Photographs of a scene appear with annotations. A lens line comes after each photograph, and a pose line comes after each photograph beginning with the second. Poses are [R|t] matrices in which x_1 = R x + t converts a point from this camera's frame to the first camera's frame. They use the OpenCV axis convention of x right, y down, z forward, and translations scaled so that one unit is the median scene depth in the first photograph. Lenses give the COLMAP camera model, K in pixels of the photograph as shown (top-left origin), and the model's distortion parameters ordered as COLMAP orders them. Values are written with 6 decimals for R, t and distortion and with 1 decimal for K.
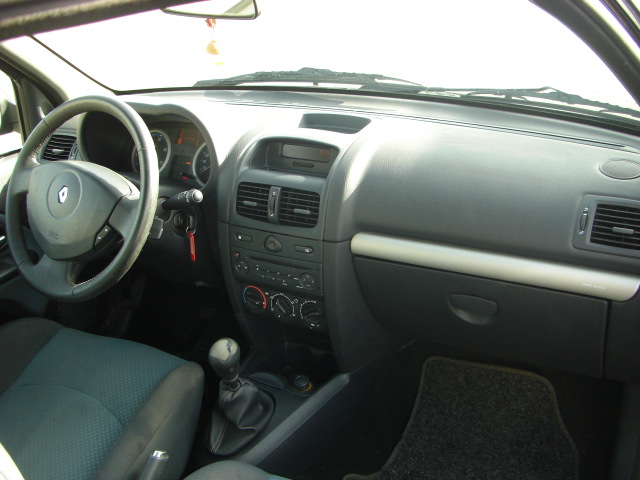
lens RADIAL K [[714.5, 0, 319.0], [0, 714.5, 243.5], [0, 0, 1]] dist [-0.144419, 0.000000]
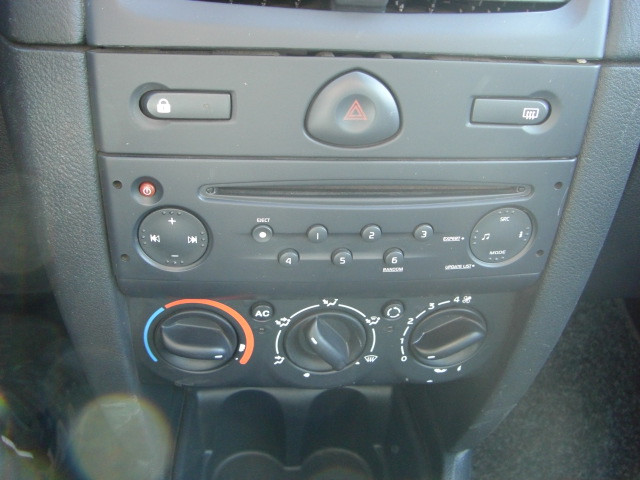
lens RADIAL K [[714.5, 0, 321.3], [0, 714.5, 238.9], [0, 0, 1]] dist [-0.144419, 0.000000]
pose [[0.815510, -0.251680, 0.521152, -0.185309], [0.149386, 0.961517, 0.230583, -0.011883], [-0.559130, -0.110190, 0.821725, 0.789974]]
